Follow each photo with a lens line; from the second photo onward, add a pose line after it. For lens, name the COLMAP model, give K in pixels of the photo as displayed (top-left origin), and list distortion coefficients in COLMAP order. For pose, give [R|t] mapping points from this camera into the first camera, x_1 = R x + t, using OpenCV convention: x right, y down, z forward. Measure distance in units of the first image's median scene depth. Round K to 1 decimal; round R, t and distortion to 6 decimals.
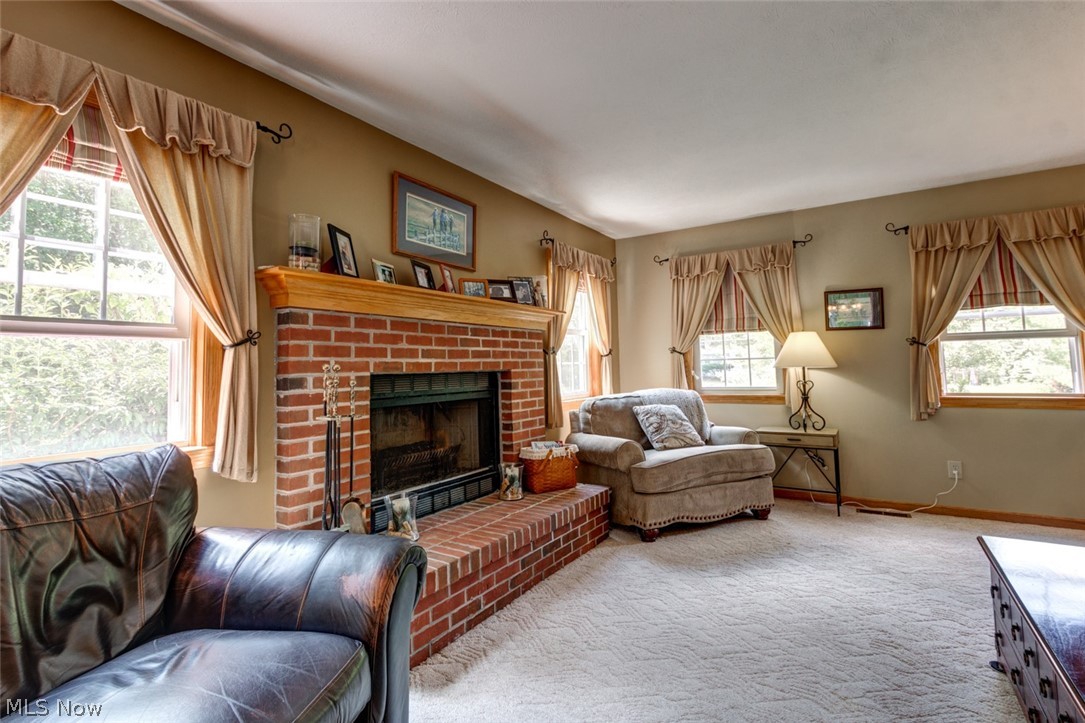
lens RADIAL K [[518.0, 0, 548.3], [0, 518.0, 328.6], [0, 0, 1]] dist [0.005883, -0.000678]
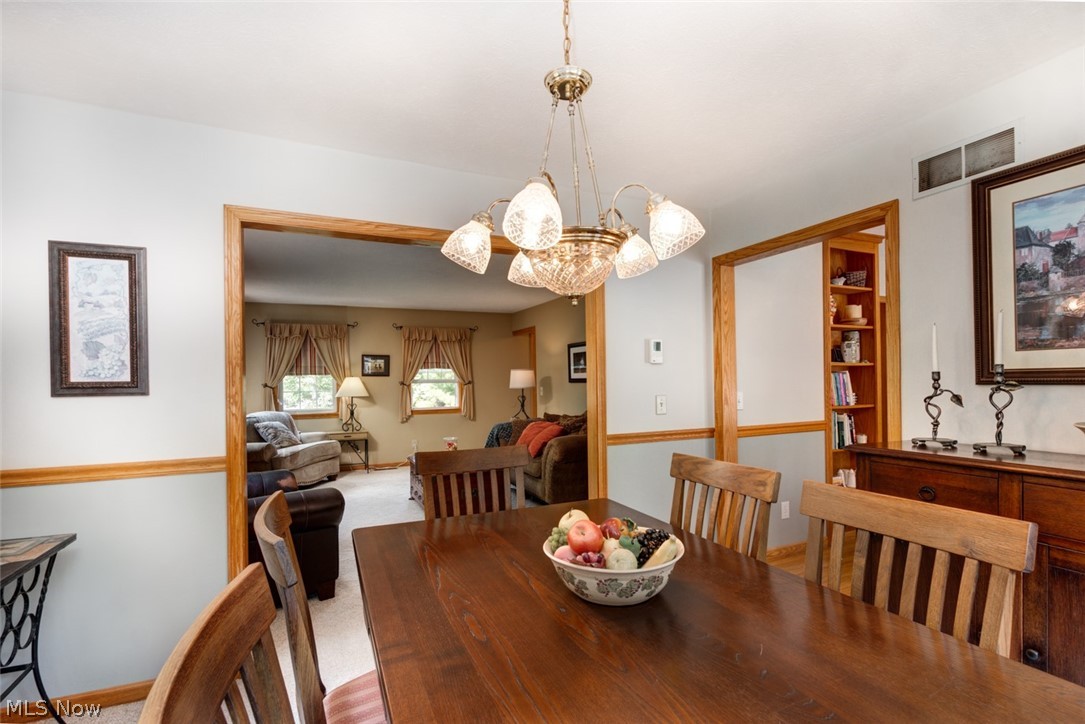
lens RADIAL K [[518.0, 0, 544.5], [0, 518.0, 371.8], [0, 0, 1]] dist [0.005883, -0.000678]
pose [[0.516627, 0.031835, 0.855618, -0.711880], [-0.054536, 0.998503, -0.004222, -0.040775], [-0.854472, -0.044481, 0.517590, -0.504907]]
